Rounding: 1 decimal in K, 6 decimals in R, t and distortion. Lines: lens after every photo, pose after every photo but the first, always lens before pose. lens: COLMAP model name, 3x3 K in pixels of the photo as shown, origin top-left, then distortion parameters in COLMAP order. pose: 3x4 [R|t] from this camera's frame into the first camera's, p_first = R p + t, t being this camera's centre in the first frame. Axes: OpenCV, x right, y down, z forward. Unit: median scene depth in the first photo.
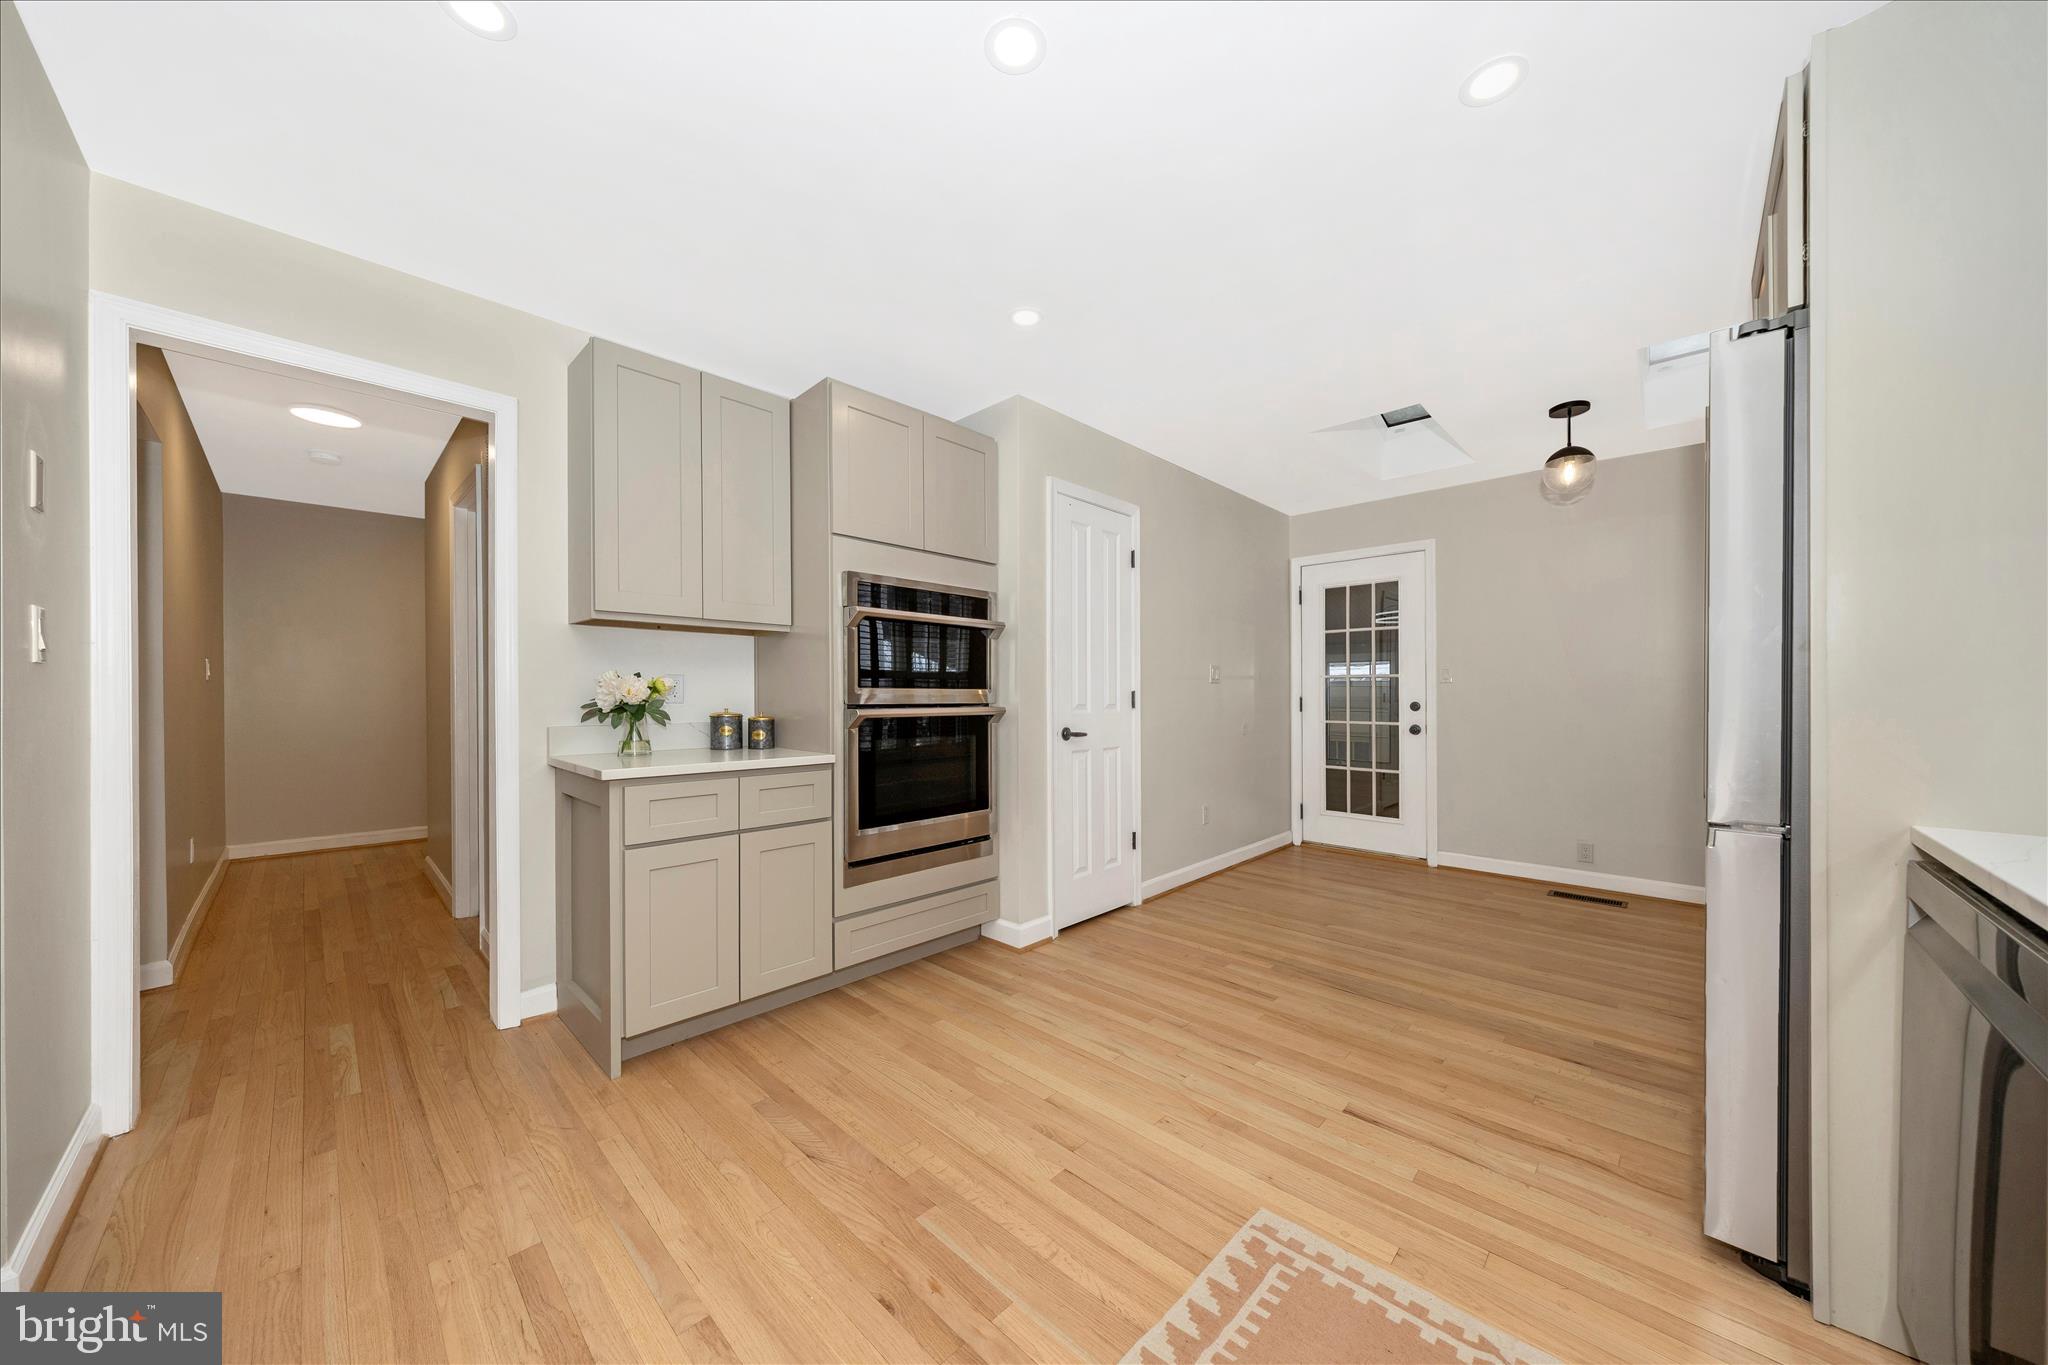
lens RADIAL K [[695.6, 0, 1016.3], [0, 695.6, 686.0], [0, 0, 1]] dist [-0.000448, -0.000457]
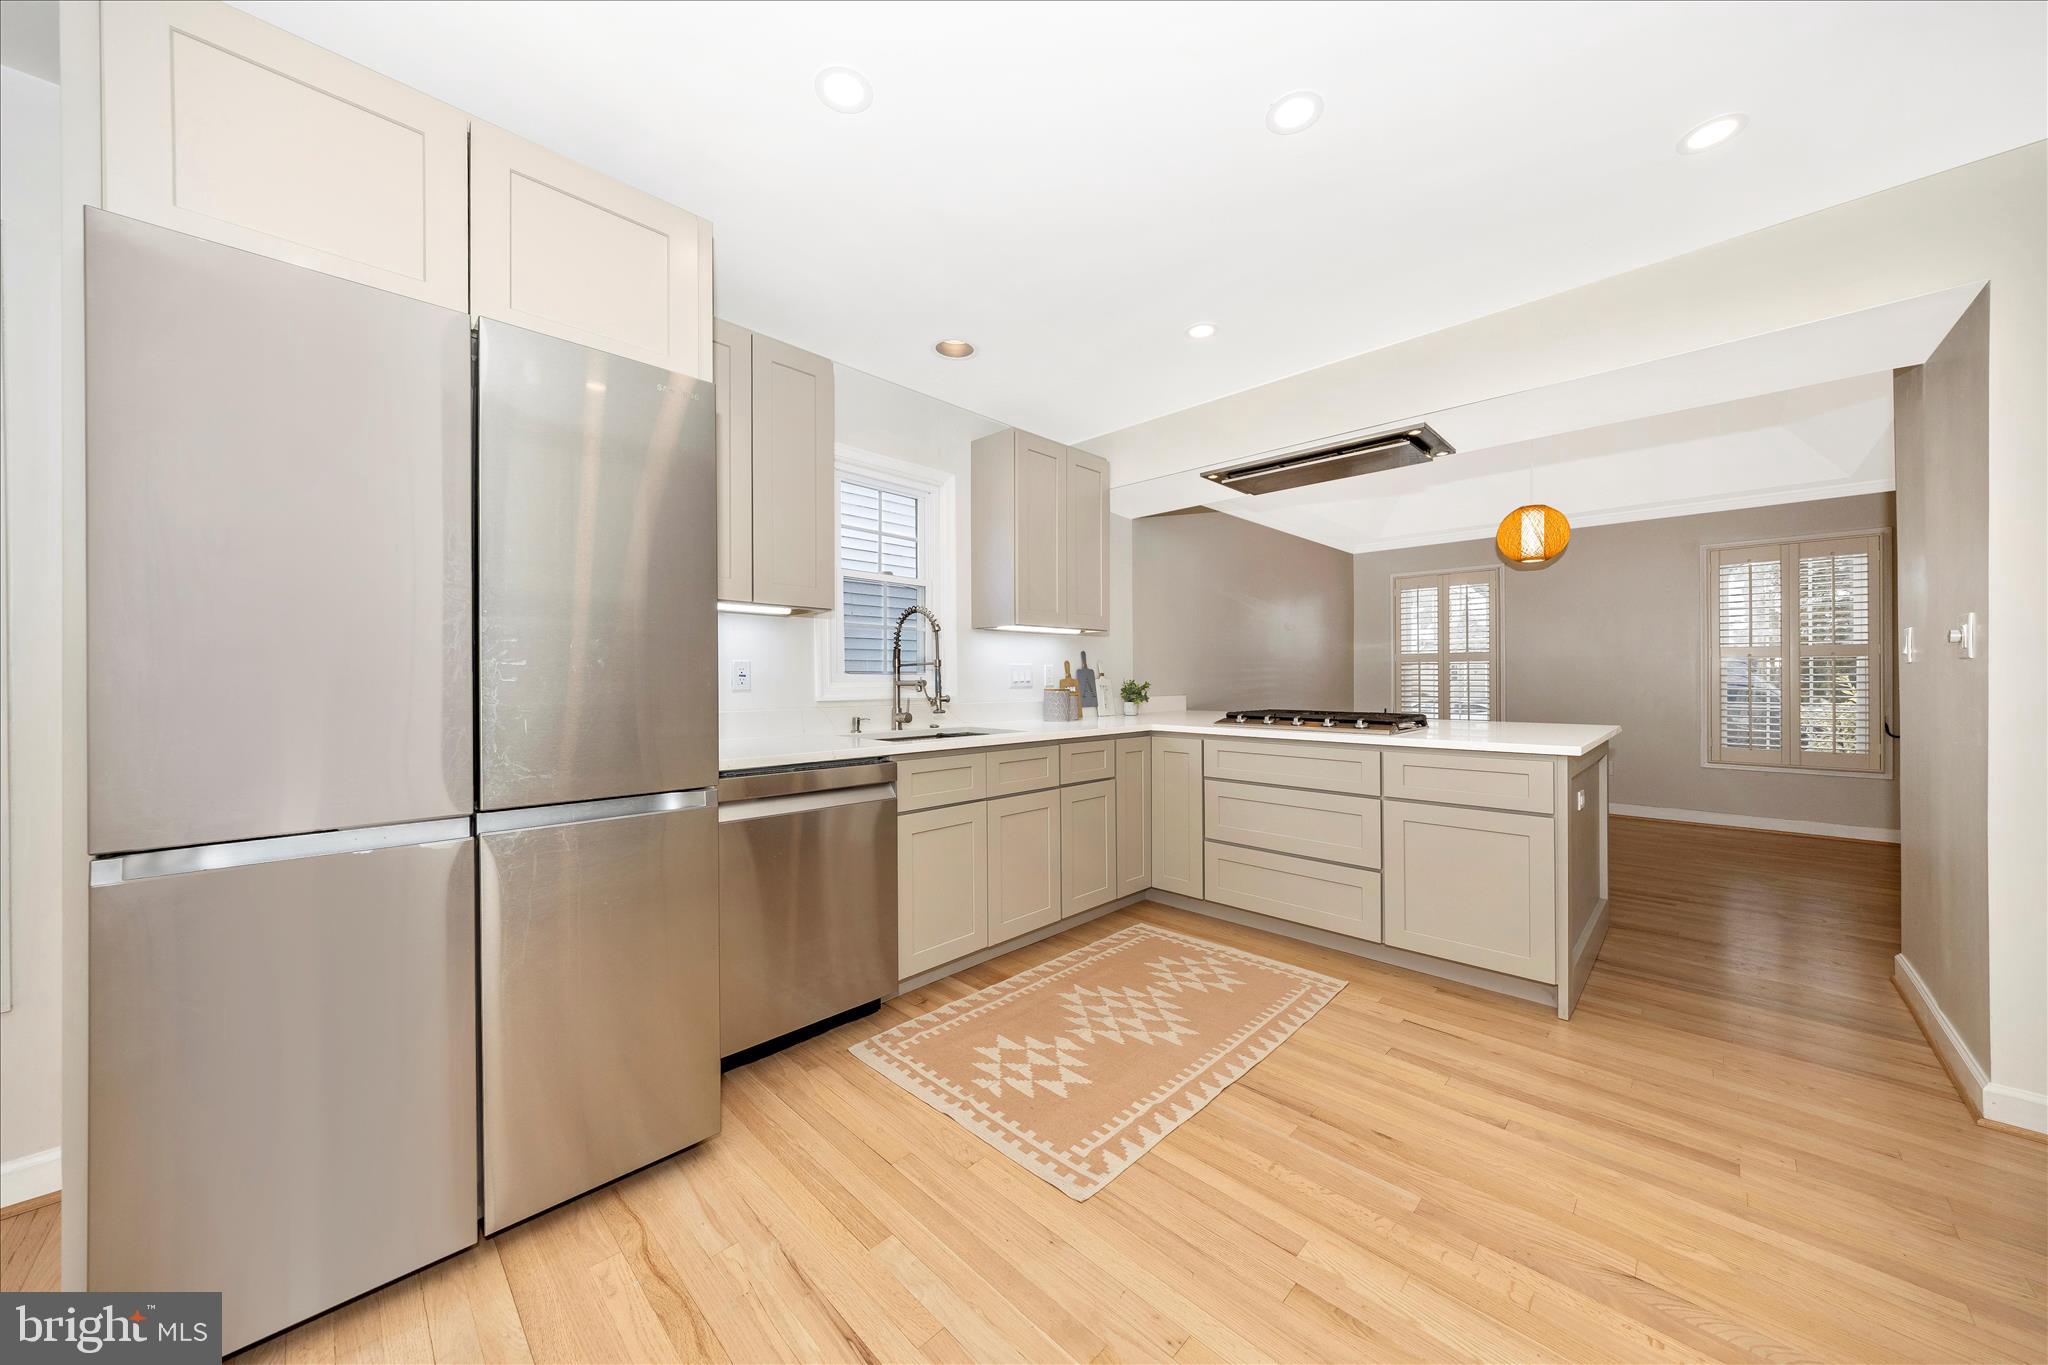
lens RADIAL K [[707.2, 0, 1024.0], [0, 707.2, 682.5], [0, 0, 1]] dist [0.015076, -0.006745]
pose [[-0.999998, 0.001150, 0.001852, 0.236843], [0.001133, 0.999956, -0.009348, 0.011129], [-0.001862, -0.009346, -0.999955, 1.112836]]
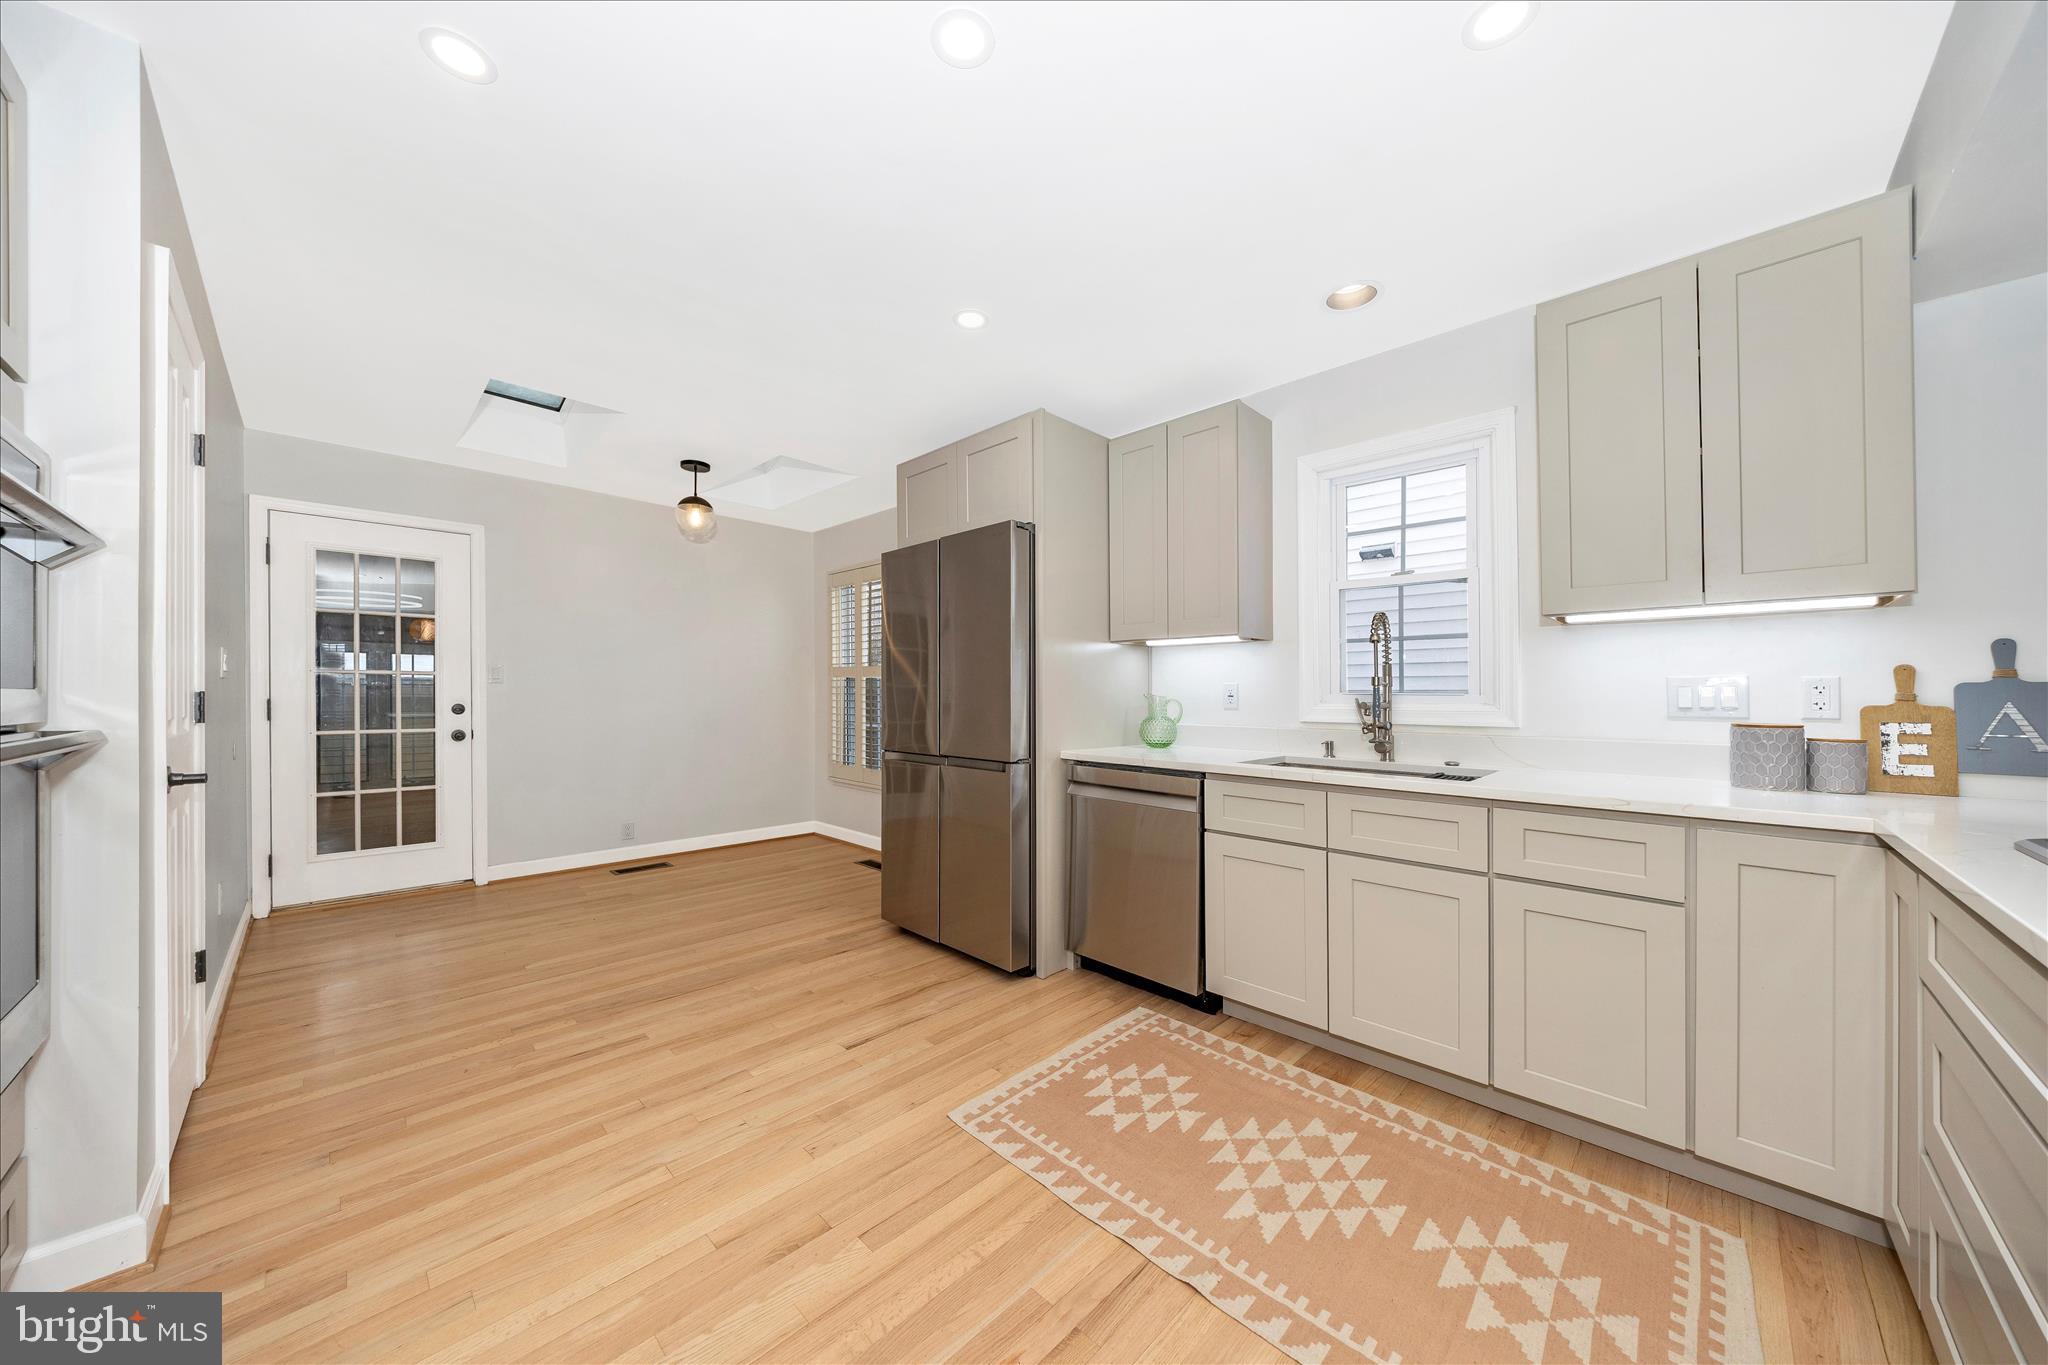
lens RADIAL K [[695.6, 0, 1016.3], [0, 695.6, 686.0], [0, 0, 1]] dist [-0.000448, -0.000457]
pose [[0.014857, 0.012030, 0.999817, -0.499596], [-0.018022, 0.999768, -0.011762, -0.004338], [-0.999727, -0.017844, 0.015070, 0.479849]]
